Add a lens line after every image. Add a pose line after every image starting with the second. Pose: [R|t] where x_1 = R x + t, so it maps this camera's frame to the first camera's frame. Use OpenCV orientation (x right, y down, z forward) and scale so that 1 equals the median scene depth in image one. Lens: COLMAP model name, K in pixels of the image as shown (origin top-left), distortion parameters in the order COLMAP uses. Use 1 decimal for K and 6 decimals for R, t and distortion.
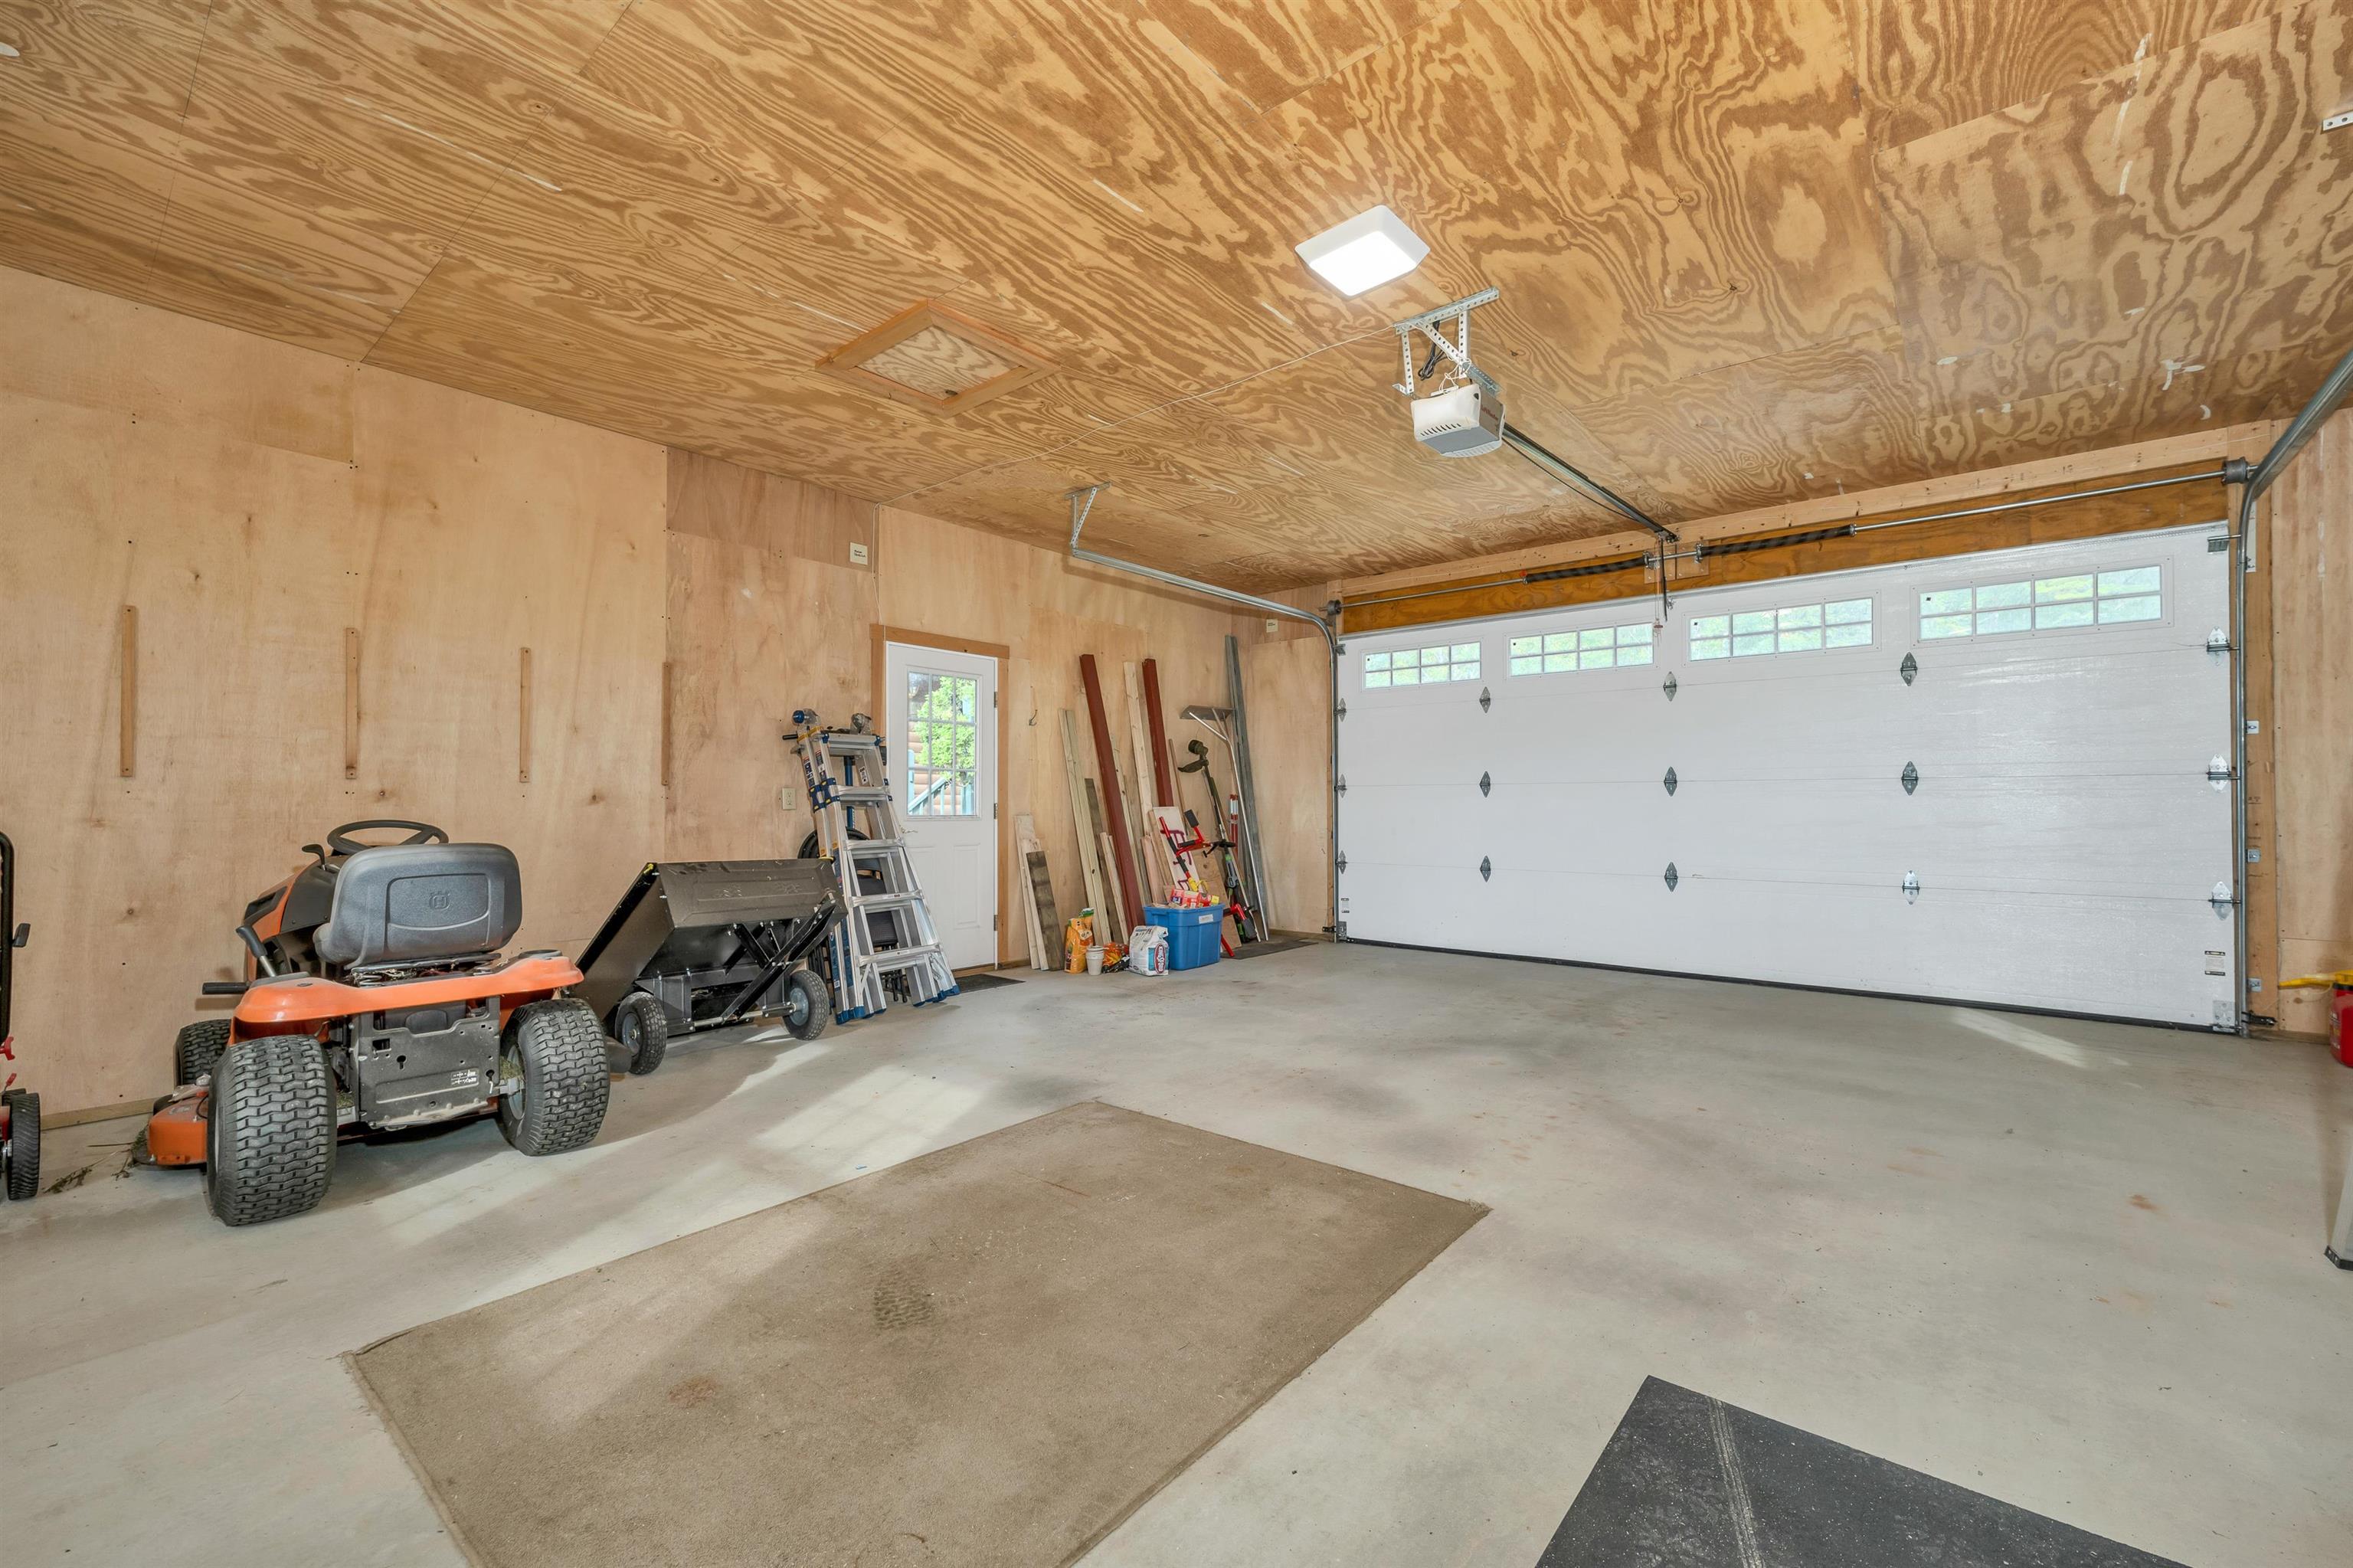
lens RADIAL K [[996.4, 0, 1168.8], [0, 996.4, 785.6], [0, 0, 1]] dist [0.001257, 0.000357]
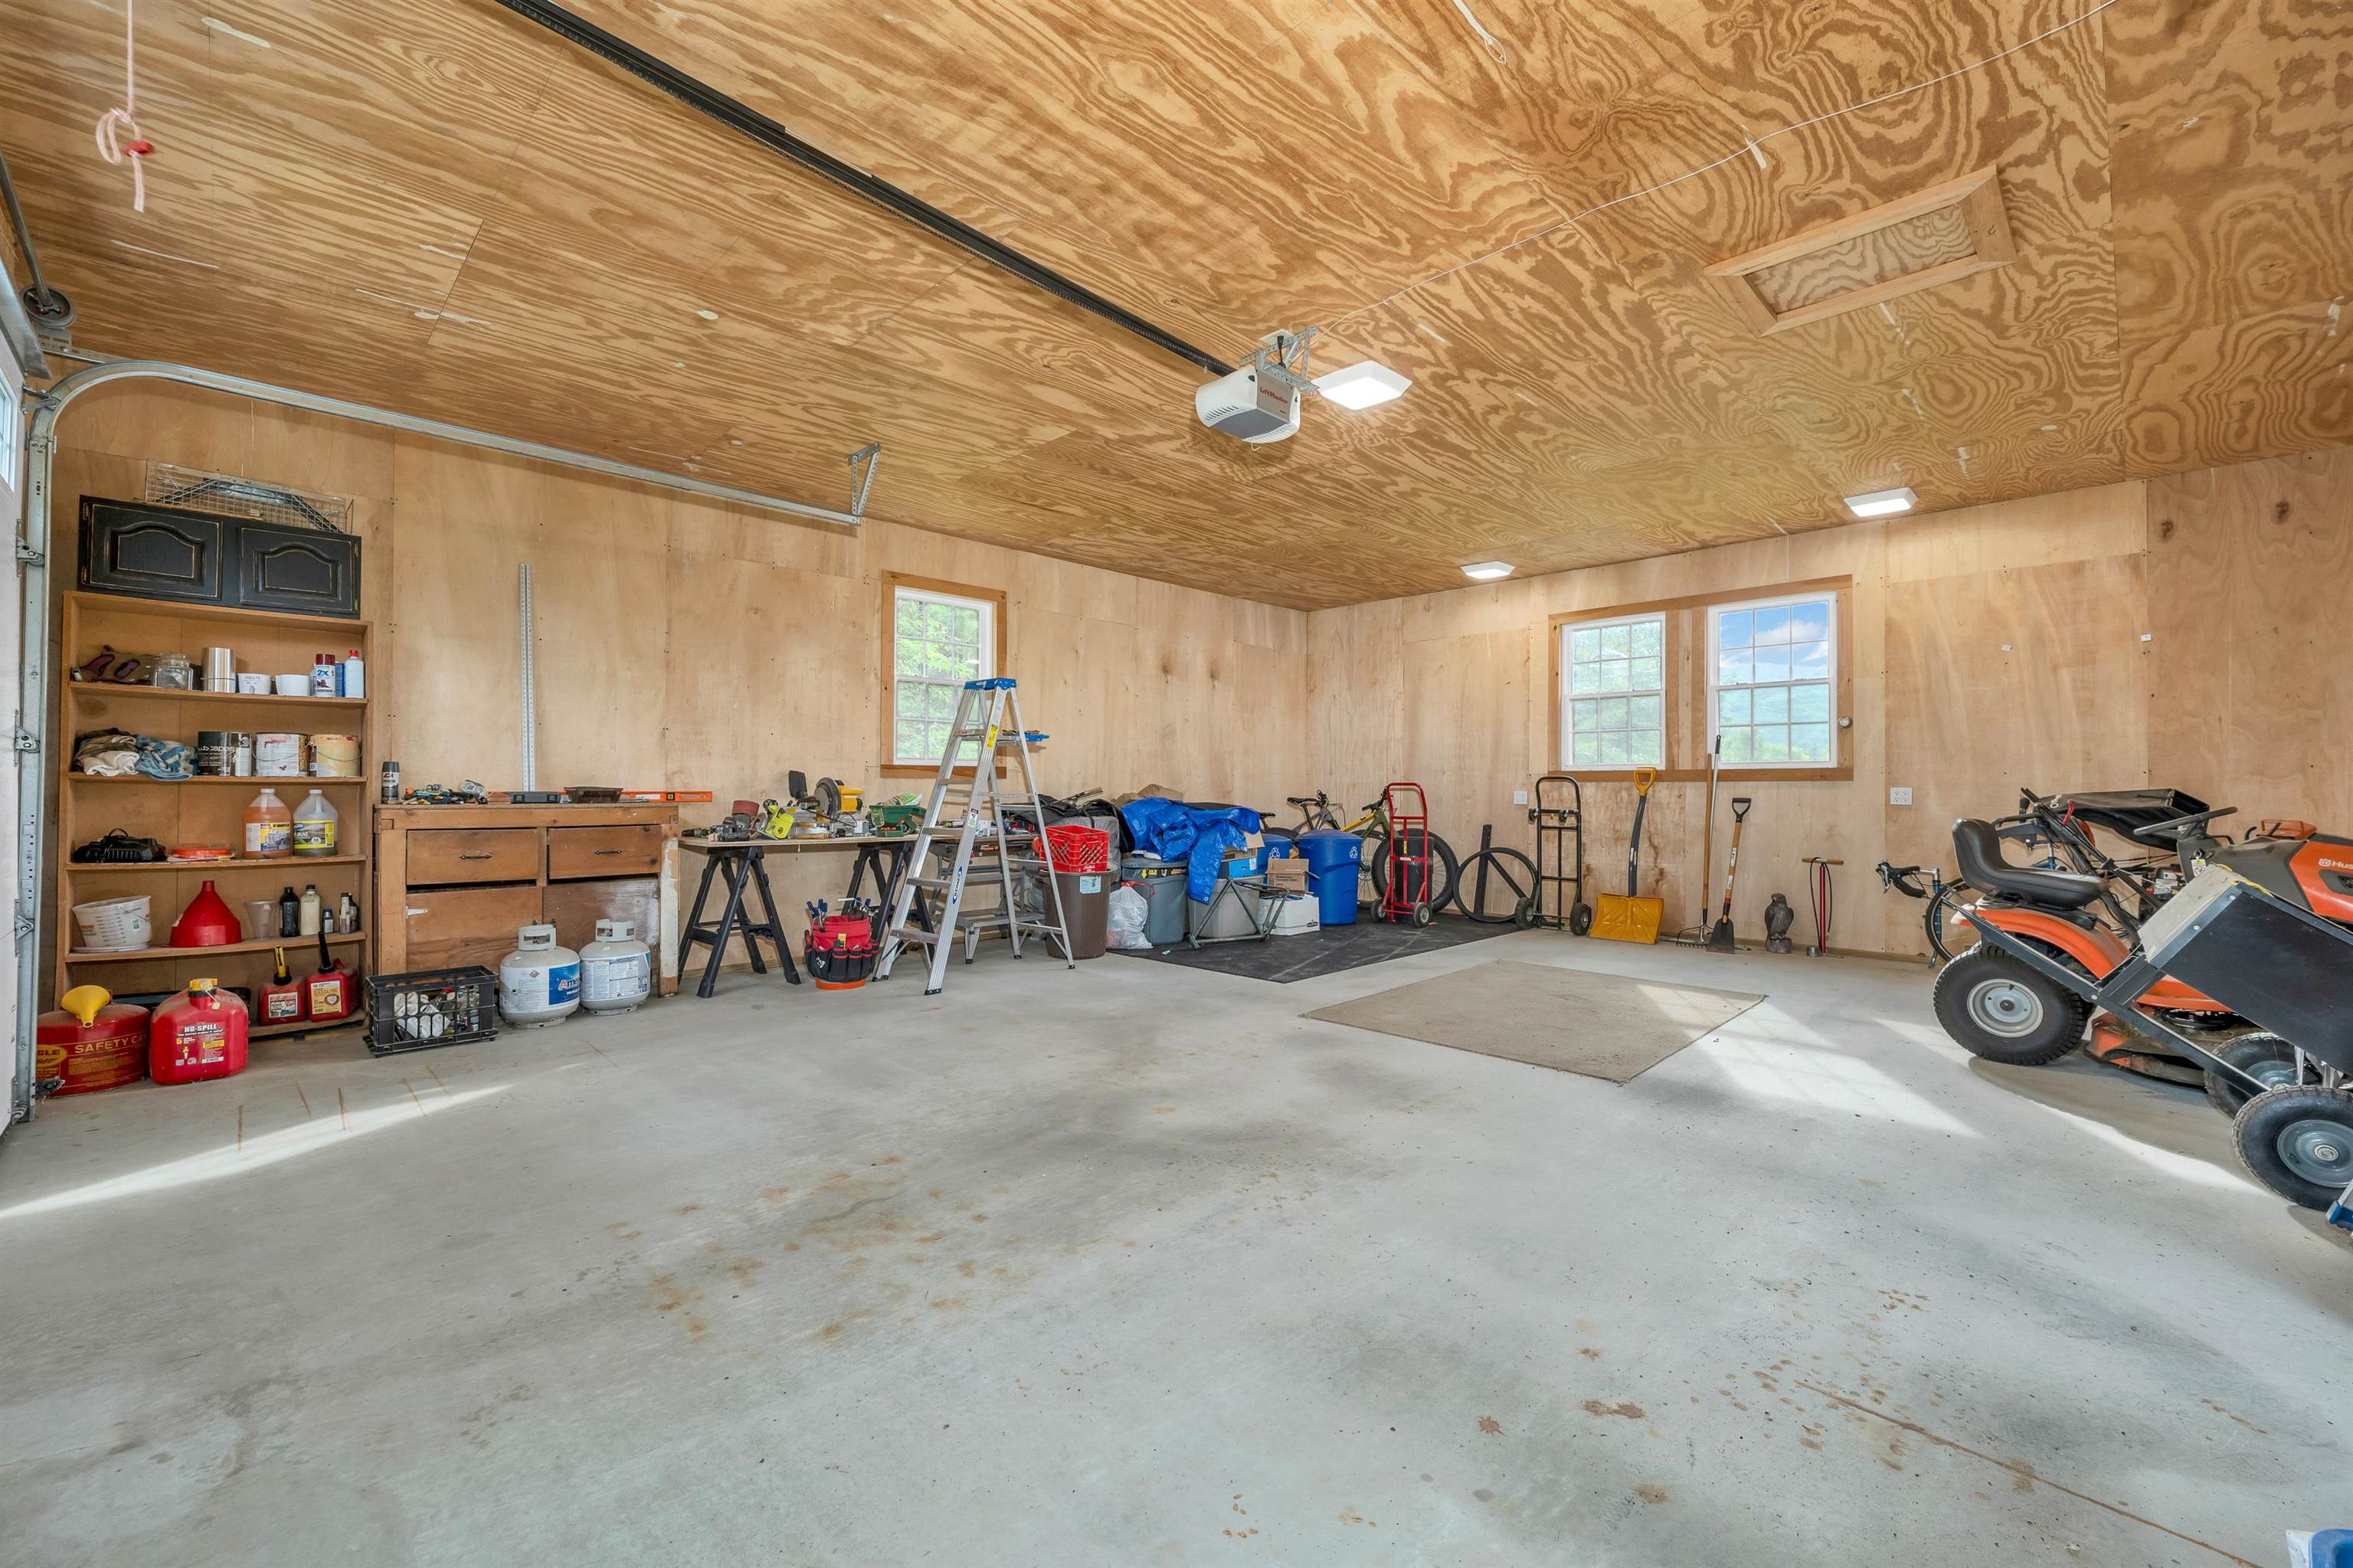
lens RADIAL K [[996.4, 0, 1168.8], [0, 996.4, 785.6], [0, 0, 1]] dist [0.001257, 0.000357]
pose [[-0.996096, -0.003371, 0.088214, 0.308071], [-0.005234, 0.999768, -0.020895, 0.038242], [-0.088123, -0.021275, -0.995882, 2.174493]]
